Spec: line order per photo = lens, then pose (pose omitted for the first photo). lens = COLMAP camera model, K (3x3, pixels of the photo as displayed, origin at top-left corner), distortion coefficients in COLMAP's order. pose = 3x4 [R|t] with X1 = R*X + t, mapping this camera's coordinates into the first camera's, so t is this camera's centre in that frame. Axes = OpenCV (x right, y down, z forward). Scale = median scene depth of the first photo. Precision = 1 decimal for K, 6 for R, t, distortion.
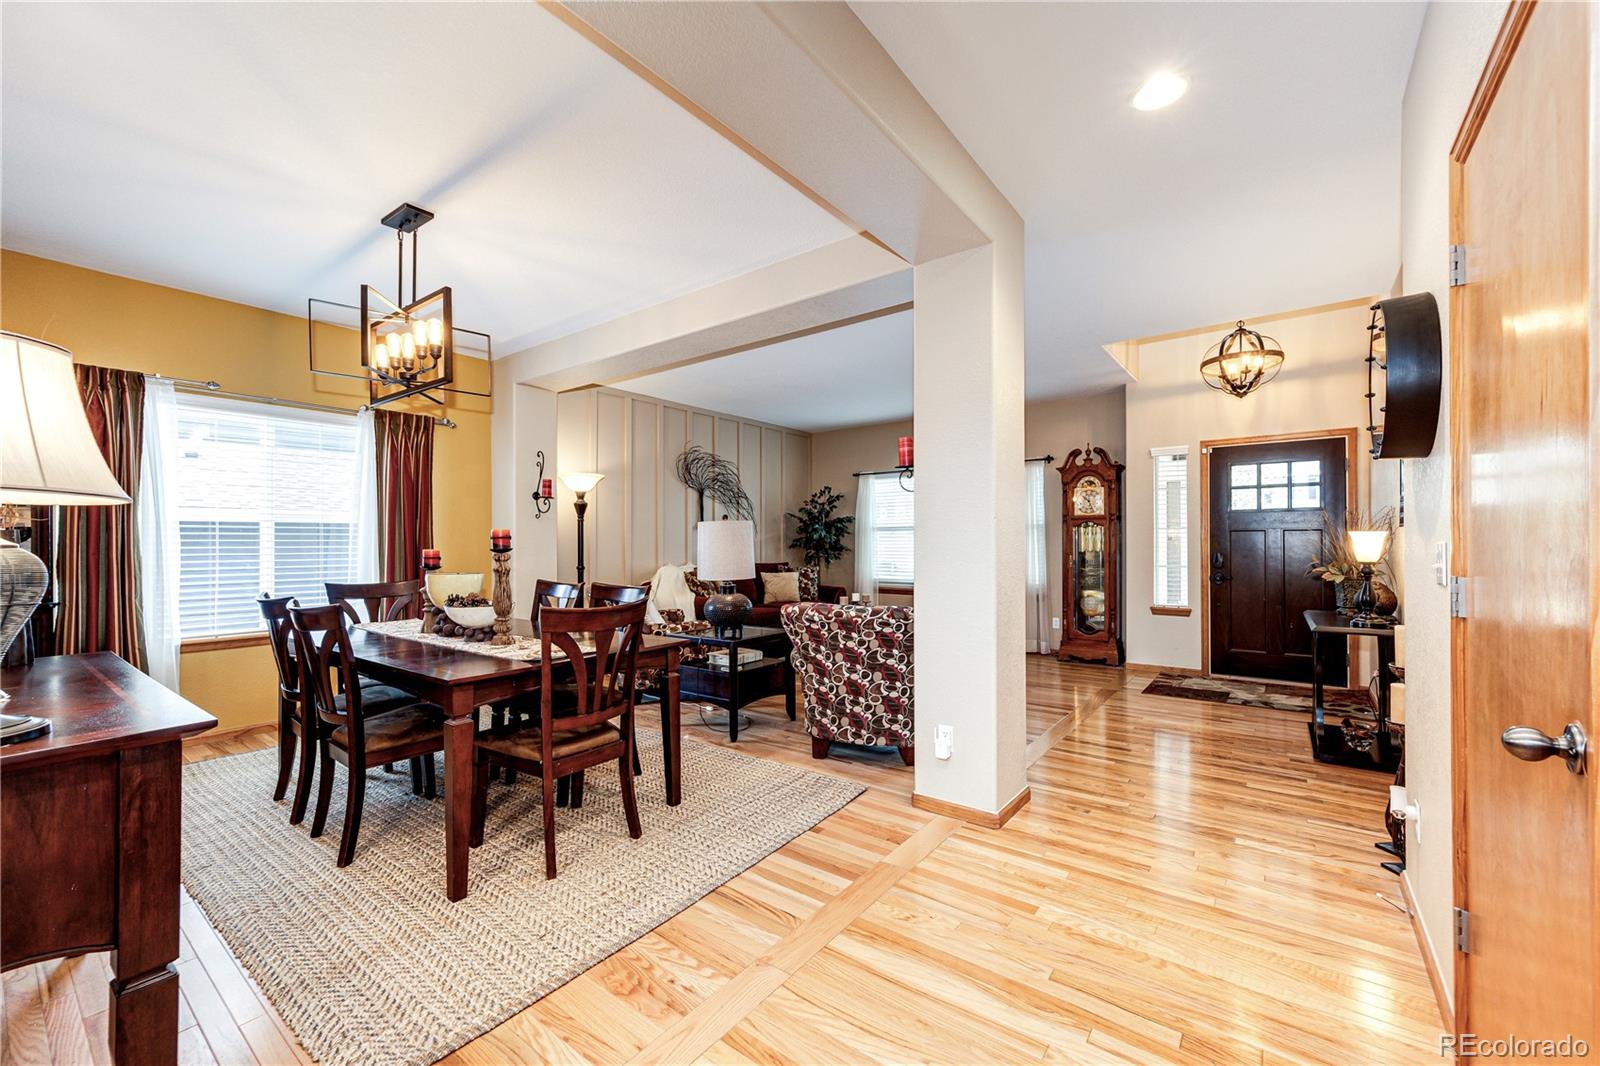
lens RADIAL K [[630.2, 0, 795.2], [0, 630.2, 542.9], [0, 0, 1]] dist [0.002609, 0.000632]
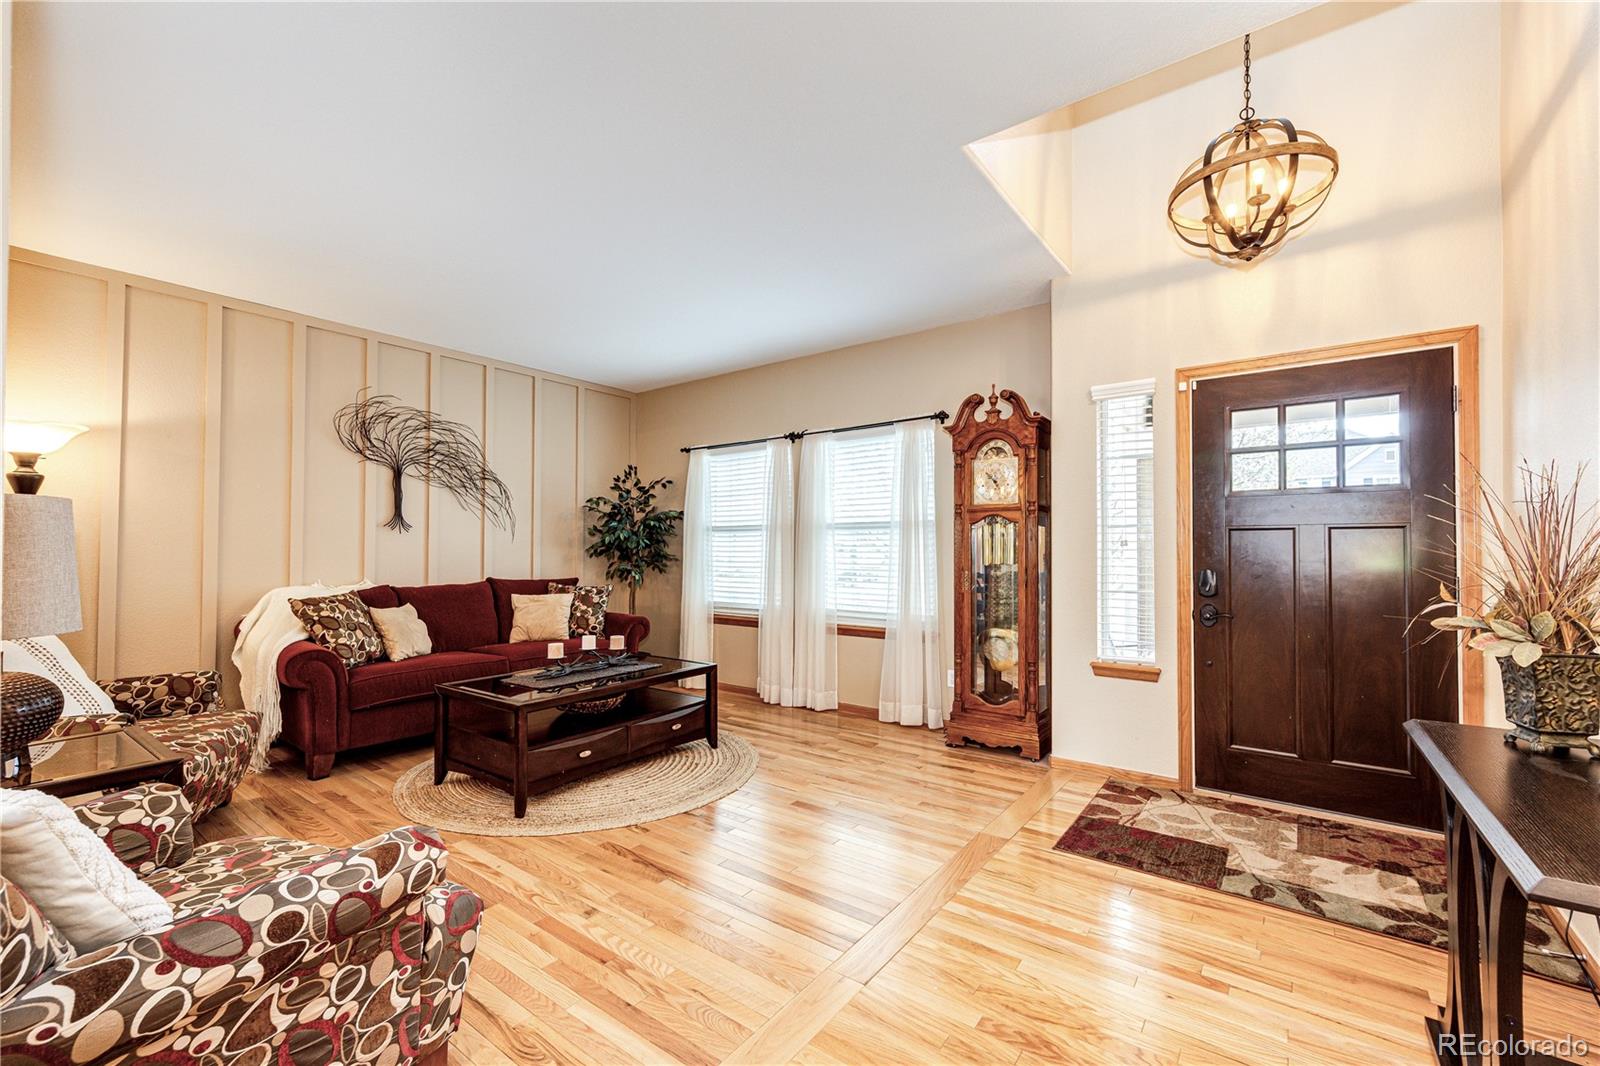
lens RADIAL K [[630.2, 0, 795.2], [0, 630.2, 542.2], [0, 0, 1]] dist [0.002609, 0.000632]
pose [[0.999922, 0.002474, -0.012224, 0.288260], [-0.002584, 0.999956, -0.009036, -0.001985], [0.012202, 0.009067, 0.999884, 0.404519]]
